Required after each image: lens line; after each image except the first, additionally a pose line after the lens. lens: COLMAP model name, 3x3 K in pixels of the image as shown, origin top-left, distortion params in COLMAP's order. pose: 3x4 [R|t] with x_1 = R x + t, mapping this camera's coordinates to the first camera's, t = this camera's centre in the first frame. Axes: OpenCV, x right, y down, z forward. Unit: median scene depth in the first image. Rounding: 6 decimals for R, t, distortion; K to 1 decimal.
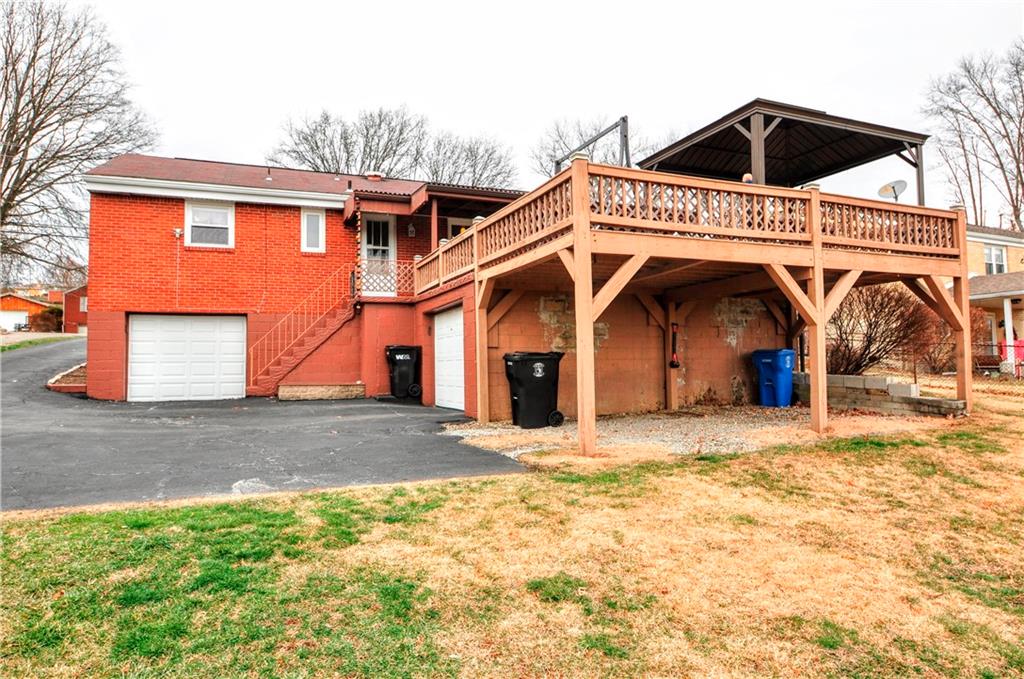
lens RADIAL K [[615.2, 0, 512.0], [0, 615.2, 339.5], [0, 0, 1]] dist [-0.024824, -0.001353]
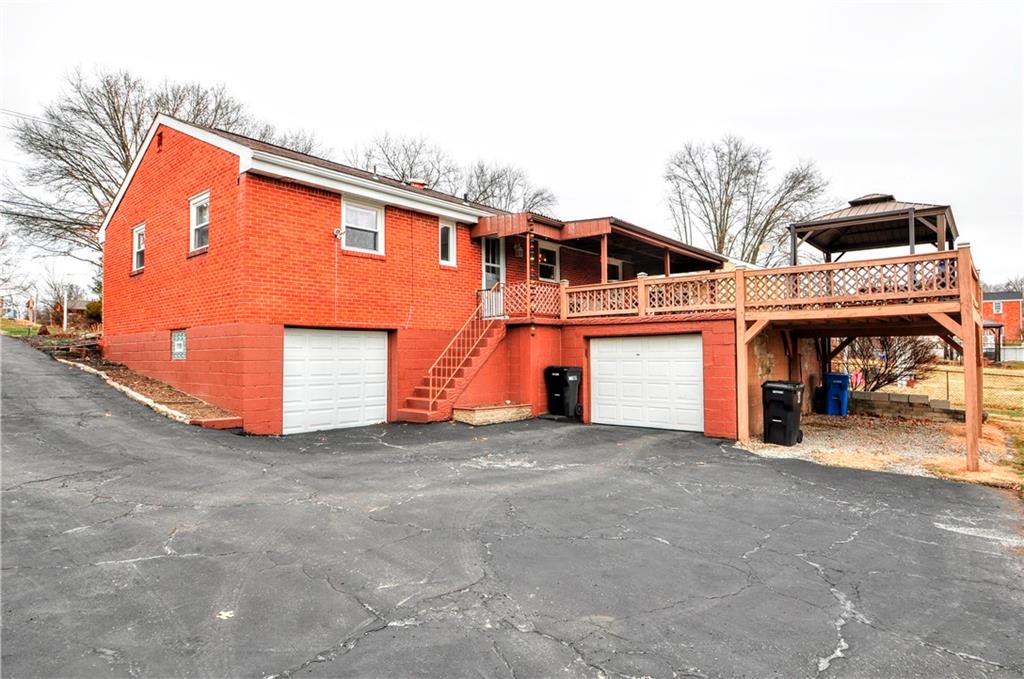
lens RADIAL K [[557.0, 0, 512.0], [0, 557.0, 339.5], [0, 0, 1]] dist [-0.023619, -0.000314]
pose [[0.893402, 0.025360, 0.448543, -0.682903], [-0.029093, 0.999576, 0.001433, -0.035363], [-0.448316, -0.014329, 0.893760, 0.198398]]
